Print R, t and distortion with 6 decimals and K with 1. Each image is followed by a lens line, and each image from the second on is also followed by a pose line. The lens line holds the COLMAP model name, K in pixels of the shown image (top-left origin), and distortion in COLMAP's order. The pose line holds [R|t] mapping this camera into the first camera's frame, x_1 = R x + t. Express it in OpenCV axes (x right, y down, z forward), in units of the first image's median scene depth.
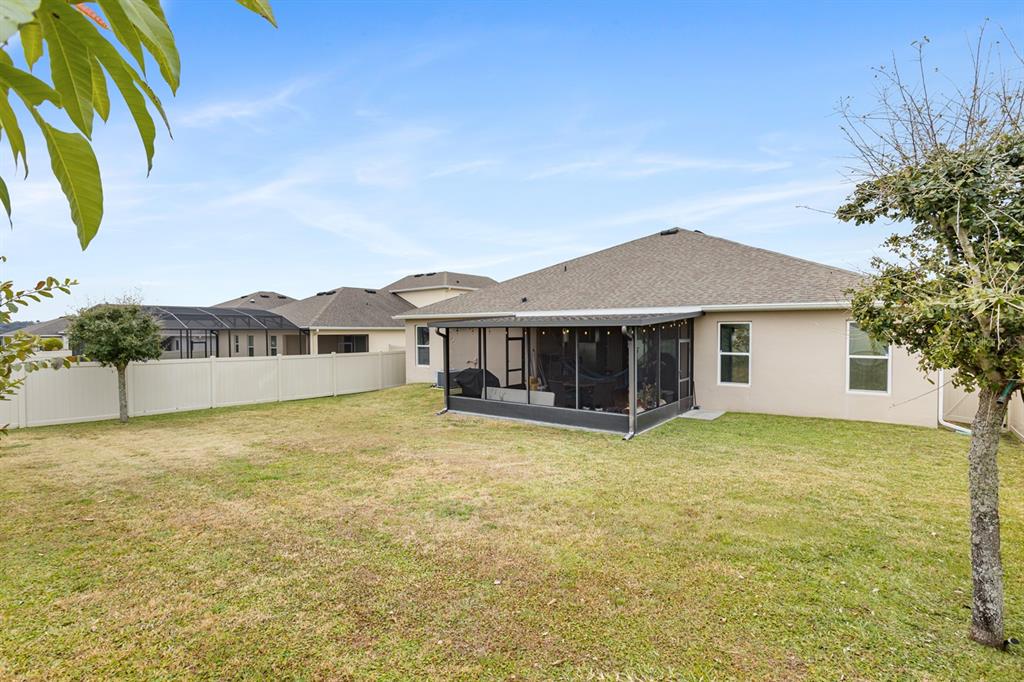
lens RADIAL K [[496.8, 0, 510.9], [0, 496.8, 330.0], [0, 0, 1]] dist [-0.033180, 0.000588]
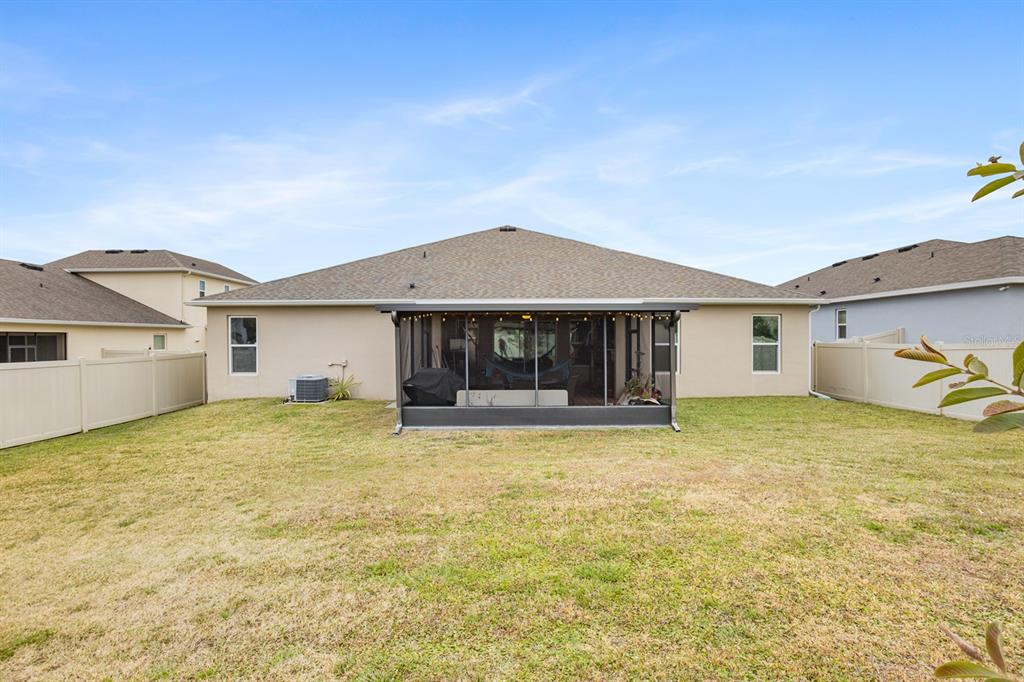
lens RADIAL K [[496.8, 0, 510.9], [0, 496.8, 330.0], [0, 0, 1]] dist [-0.033180, 0.000588]
pose [[0.782222, 0.012312, 0.622878, -0.449281], [0.000746, 0.999785, -0.020698, 0.037300], [-0.622999, 0.016655, 0.782045, 0.349954]]
